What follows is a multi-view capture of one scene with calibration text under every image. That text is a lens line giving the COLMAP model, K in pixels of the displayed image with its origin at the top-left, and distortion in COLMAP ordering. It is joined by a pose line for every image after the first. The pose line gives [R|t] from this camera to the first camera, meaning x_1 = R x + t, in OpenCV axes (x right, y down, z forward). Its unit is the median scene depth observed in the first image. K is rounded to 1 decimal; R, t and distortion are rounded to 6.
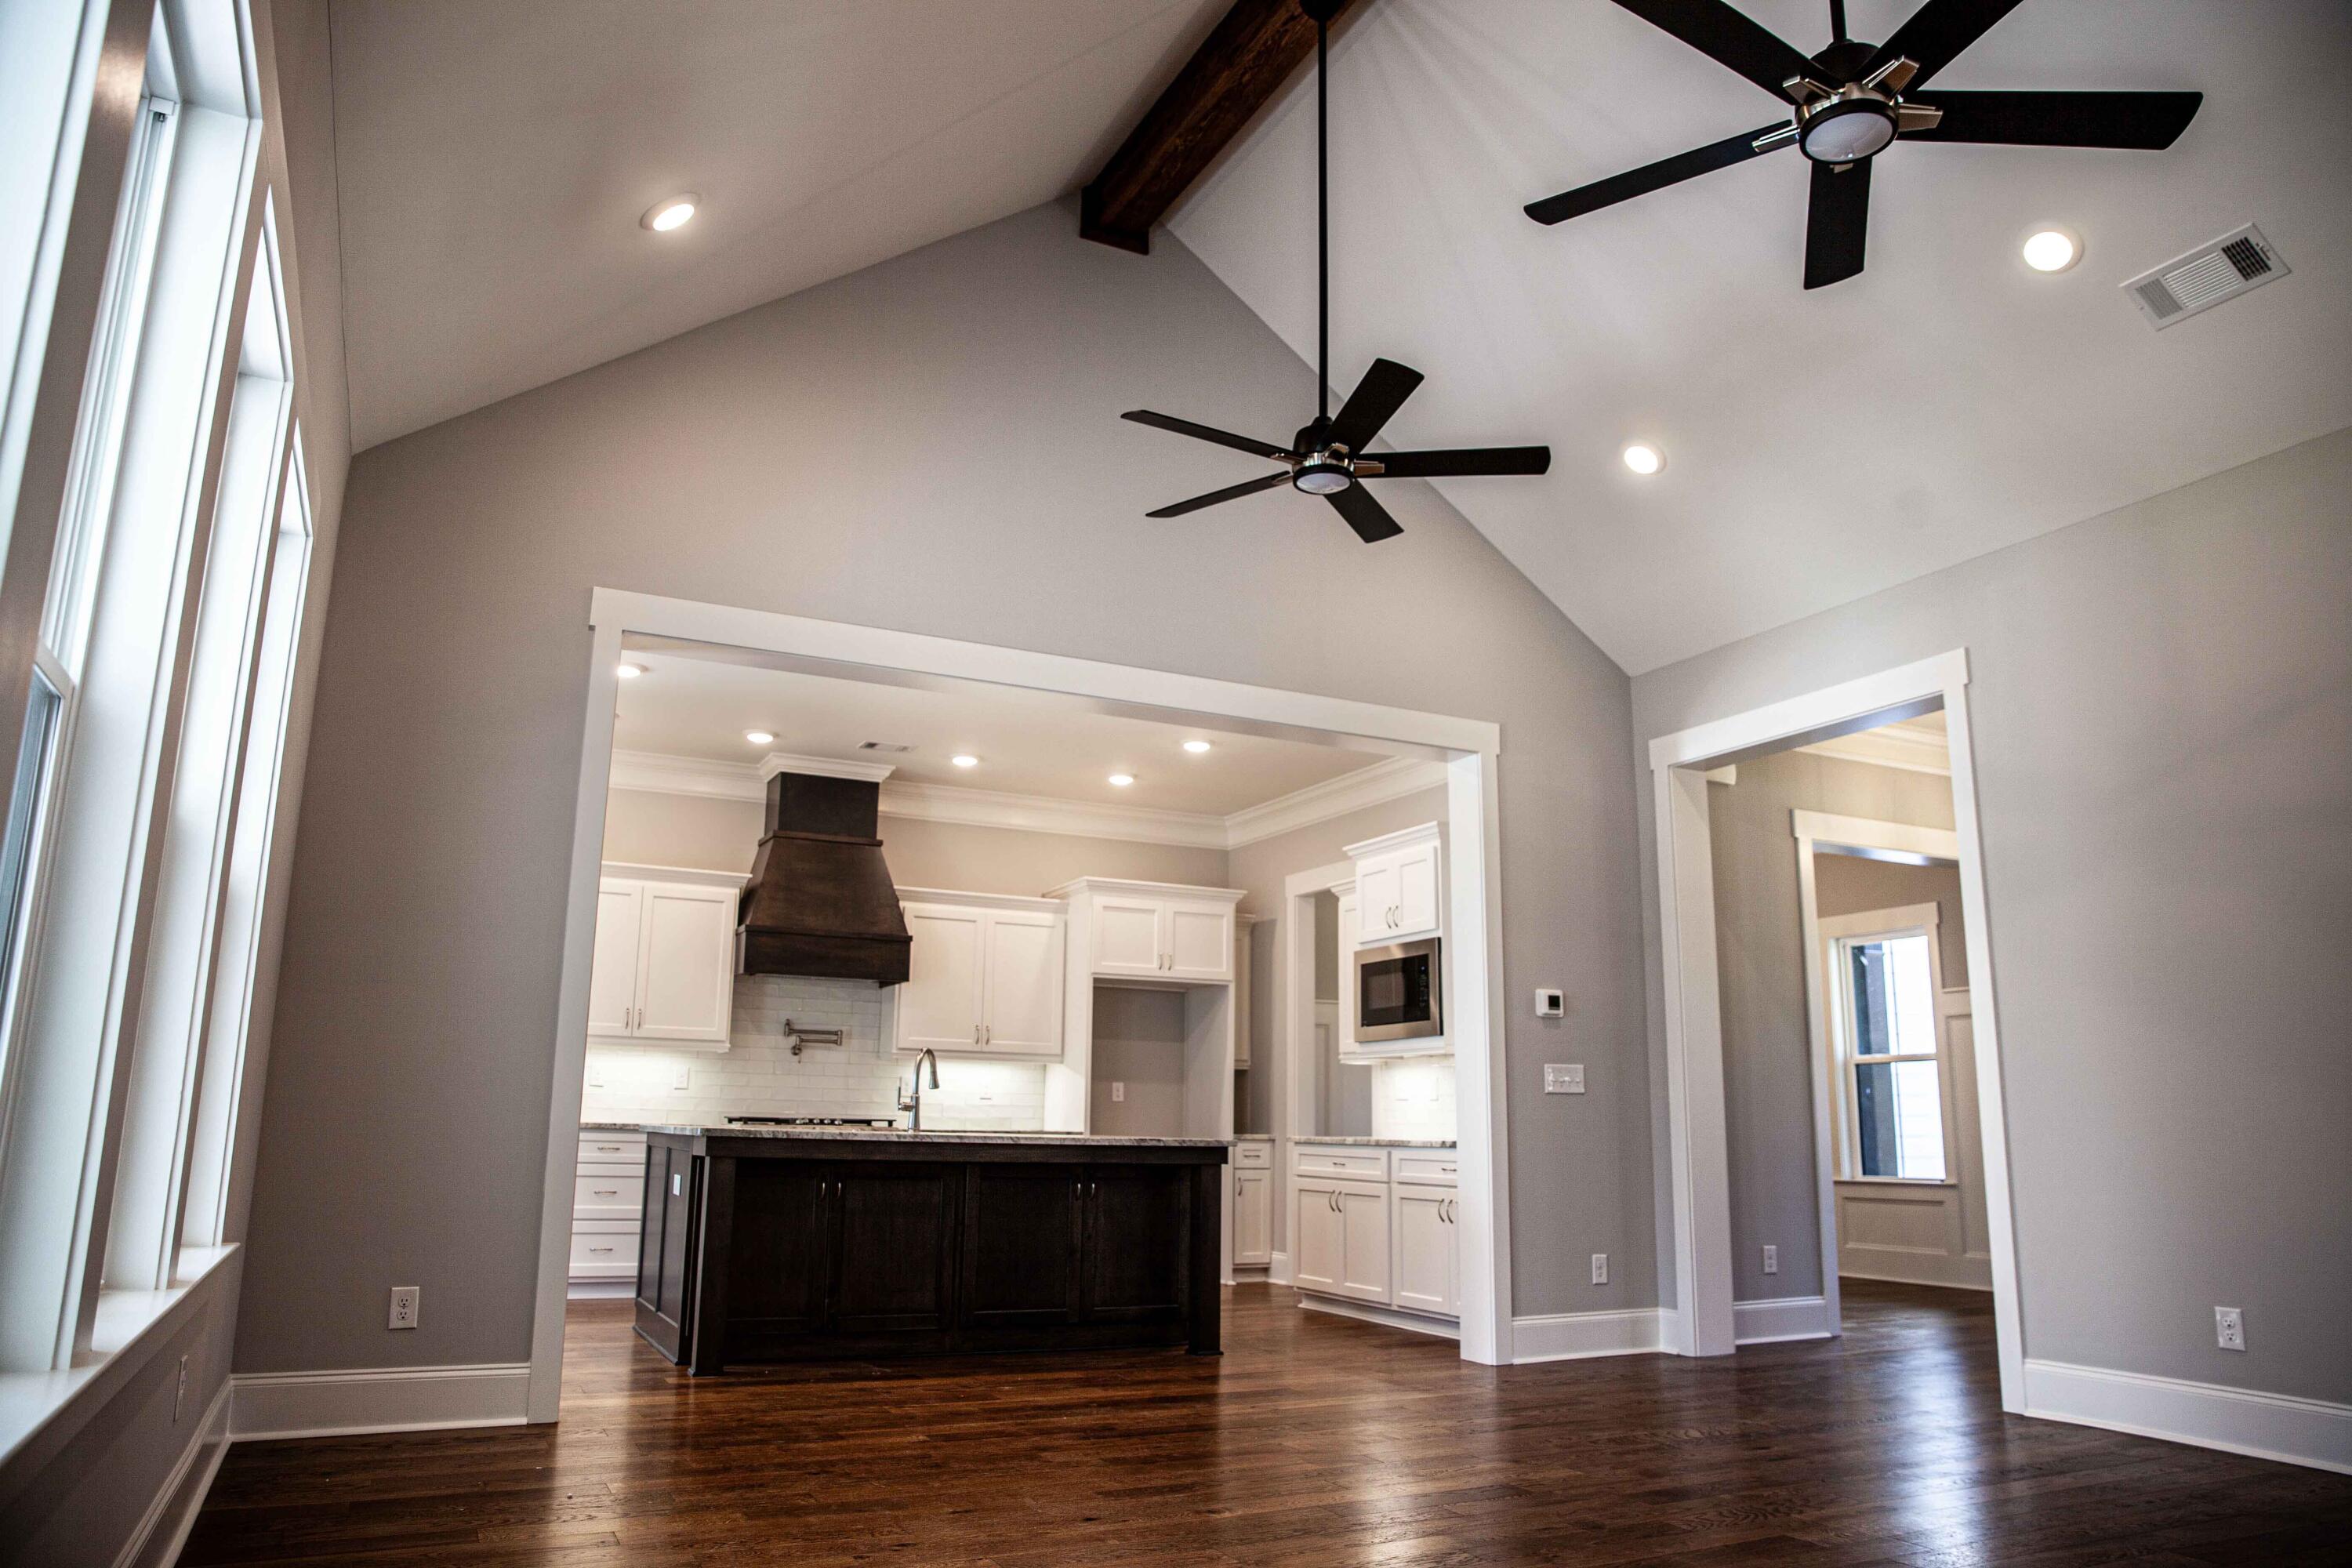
lens RADIAL K [[1622.4, 0, 1178.9], [0, 1622.4, 783.2], [0, 0, 1]] dist [-0.072983, 0.023143]
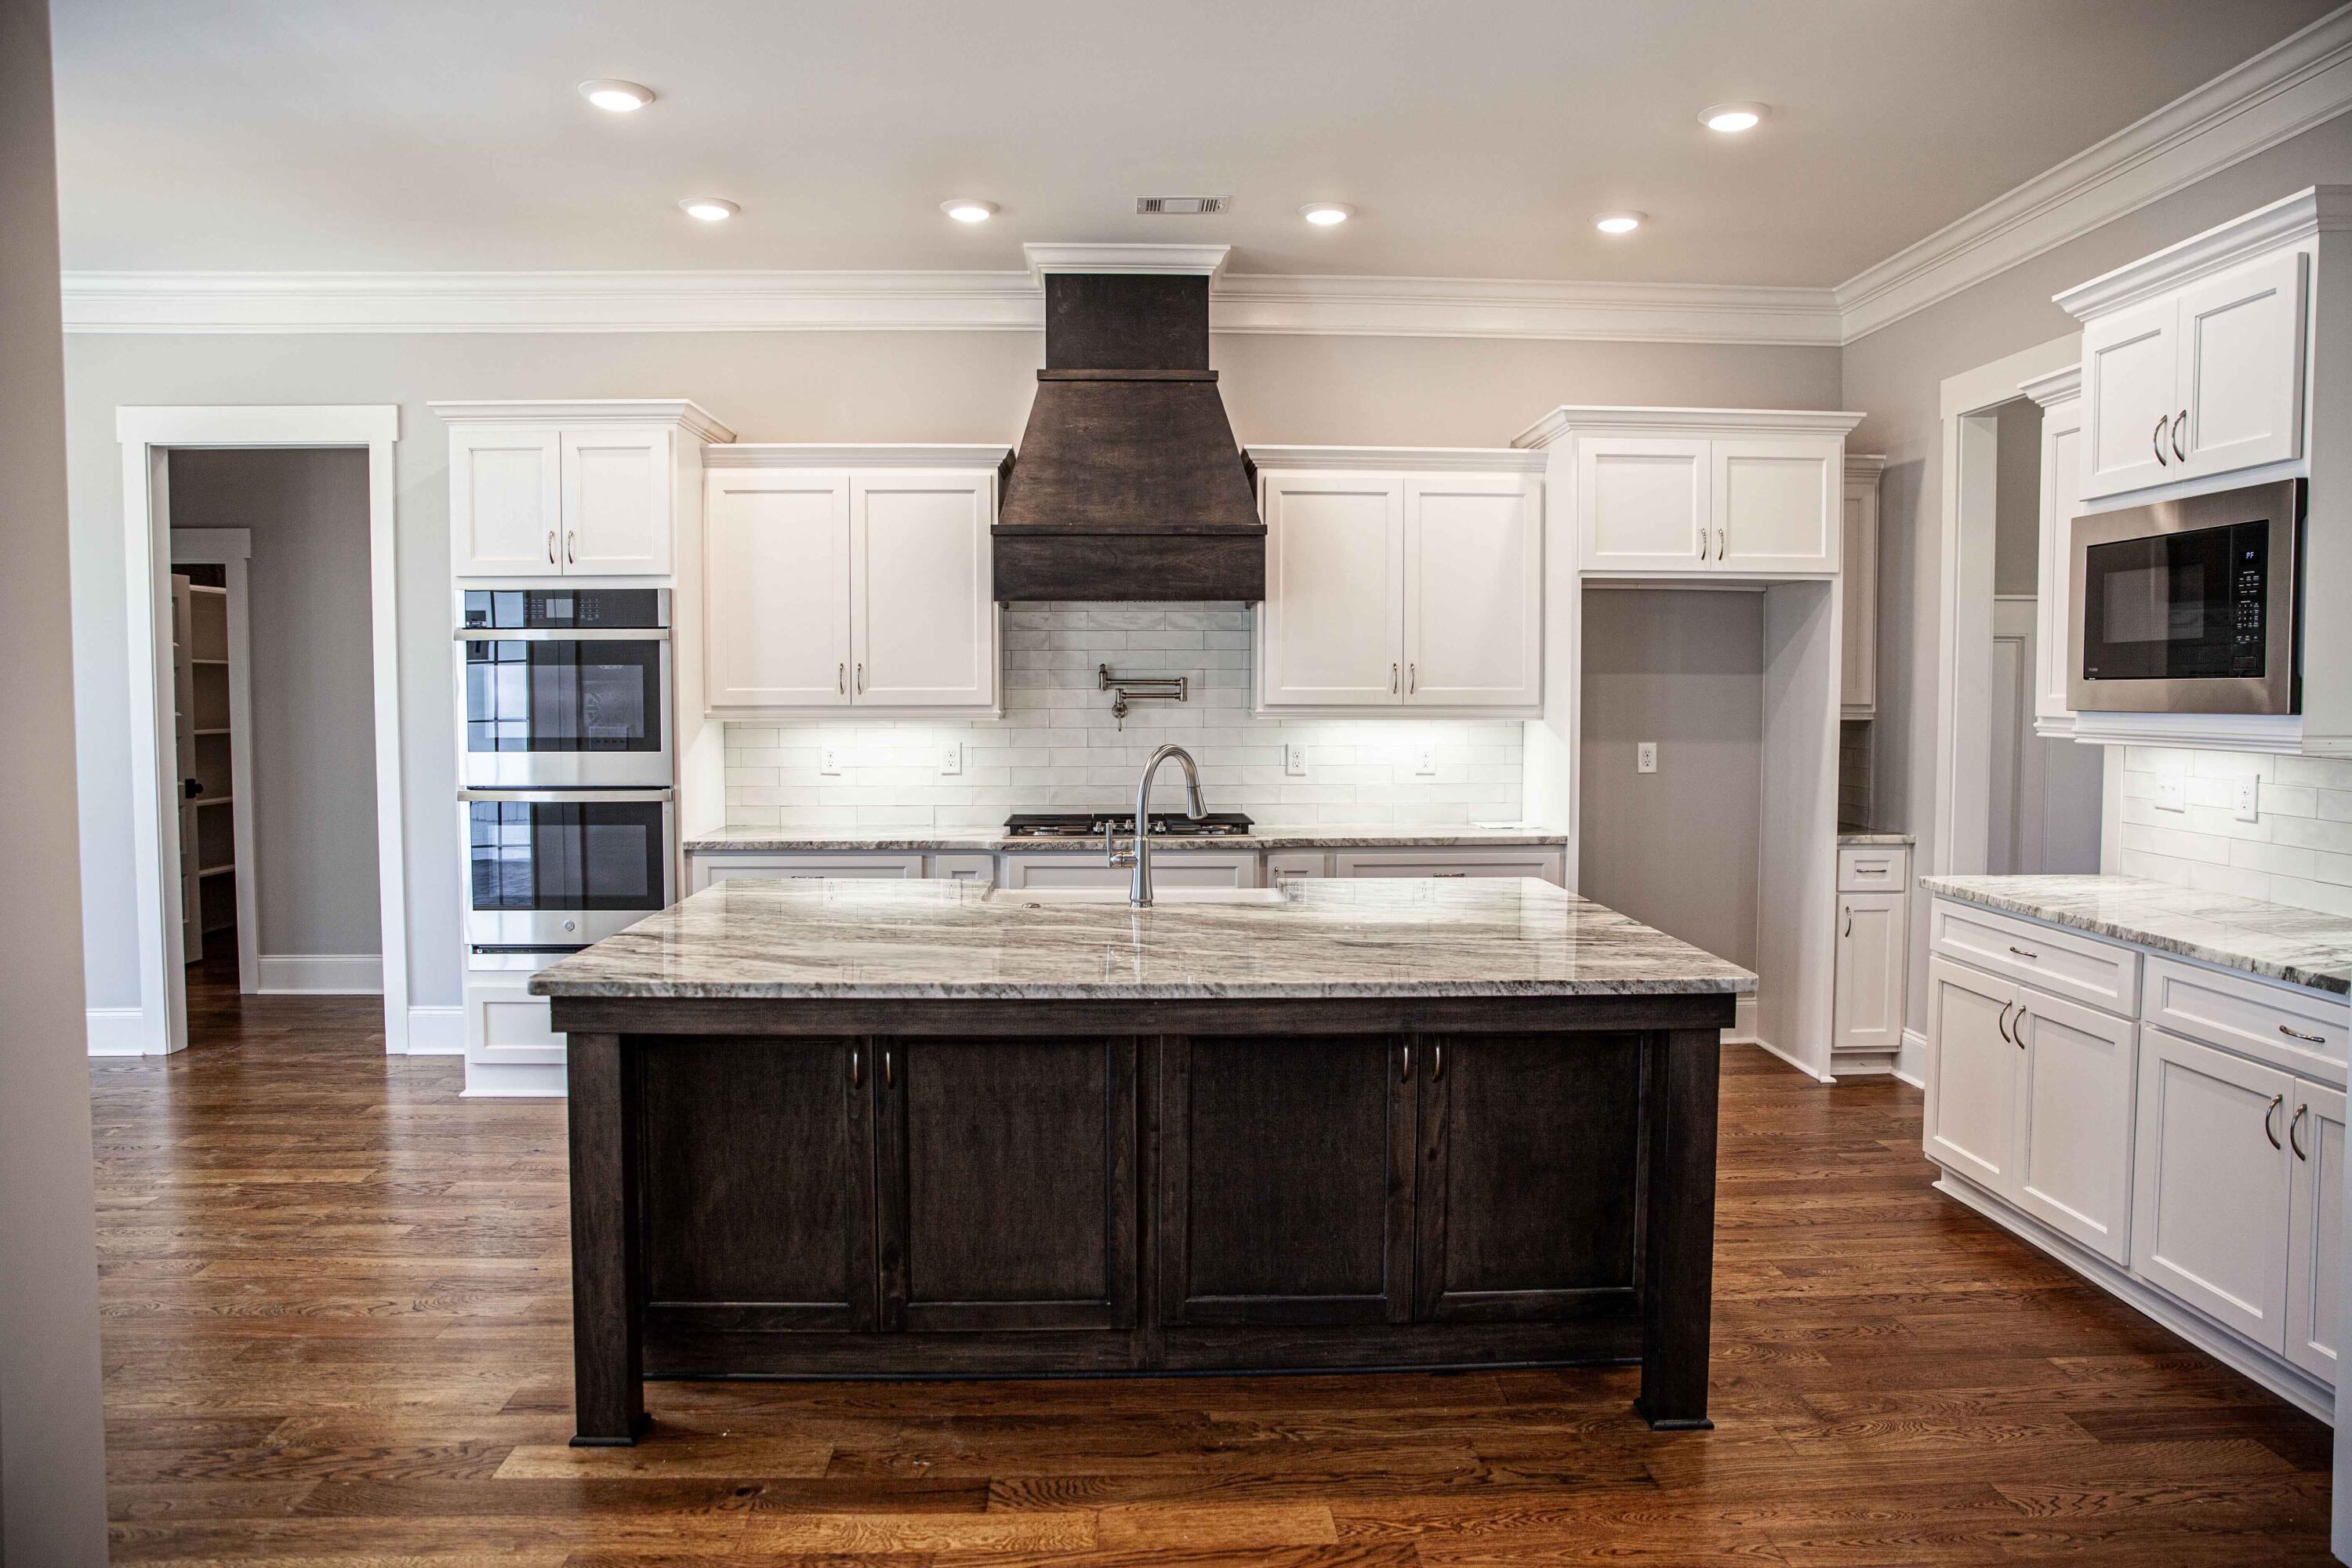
lens RADIAL K [[1622.4, 0, 1173.4], [0, 1622.4, 787.9], [0, 0, 1]] dist [-0.072983, 0.023143]
pose [[0.917168, 0.008454, -0.398411, 0.046552], [0.096848, 0.965071, 0.243429, 0.037280], [0.386553, -0.261850, 0.884314, 0.415669]]
